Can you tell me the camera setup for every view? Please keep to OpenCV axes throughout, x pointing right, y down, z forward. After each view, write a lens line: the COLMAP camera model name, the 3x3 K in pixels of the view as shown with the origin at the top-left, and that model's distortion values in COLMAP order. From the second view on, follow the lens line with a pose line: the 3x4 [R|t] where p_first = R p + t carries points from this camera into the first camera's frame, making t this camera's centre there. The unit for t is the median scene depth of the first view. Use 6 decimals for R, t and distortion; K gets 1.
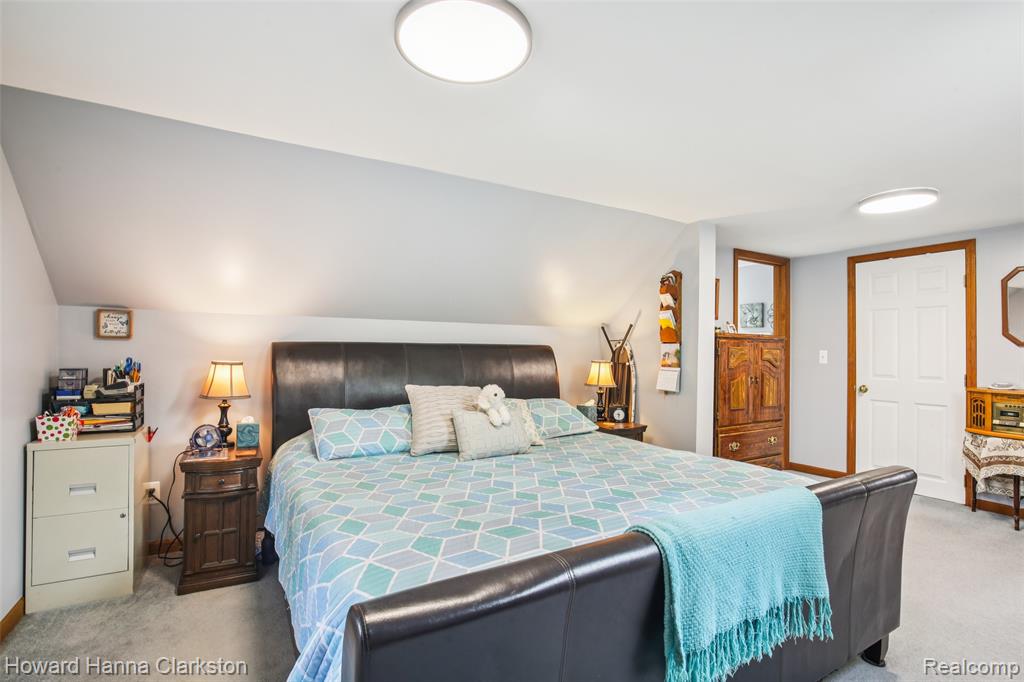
lens RADIAL K [[477.9, 0, 510.5], [0, 477.9, 351.7], [0, 0, 1]] dist [-0.036609, 0.000205]
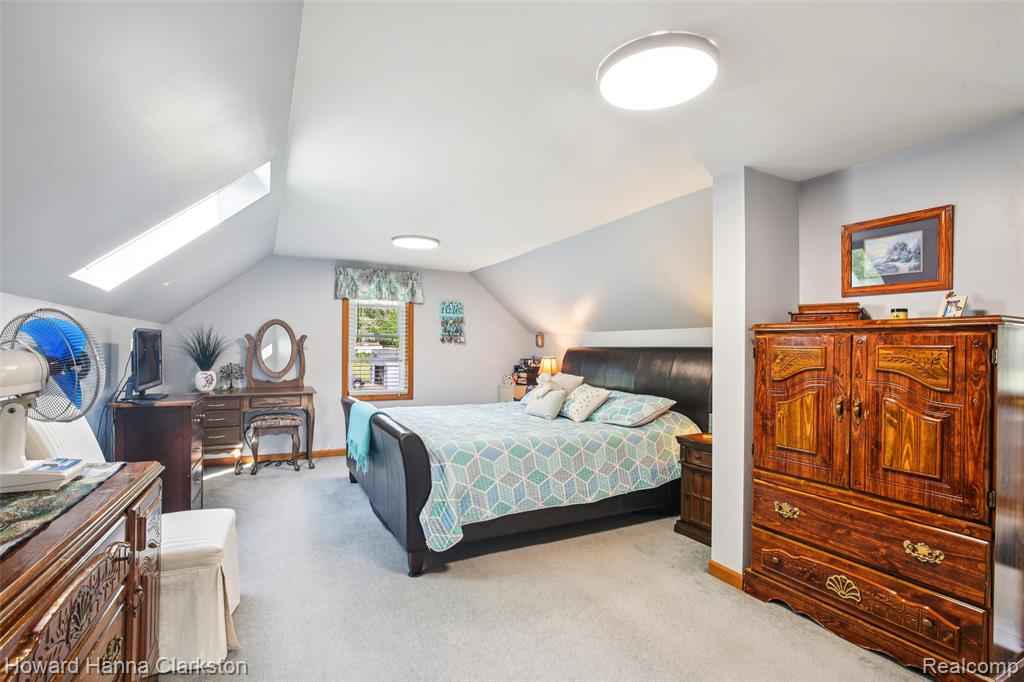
lens RADIAL K [[477.9, 0, 510.5], [0, 477.9, 351.7], [0, 0, 1]] dist [-0.036609, 0.000205]
pose [[-0.050552, -0.003019, -0.998717, 1.094815], [-0.010567, 0.999941, -0.002488, 0.002694], [0.998666, 0.010427, -0.050581, 0.677919]]
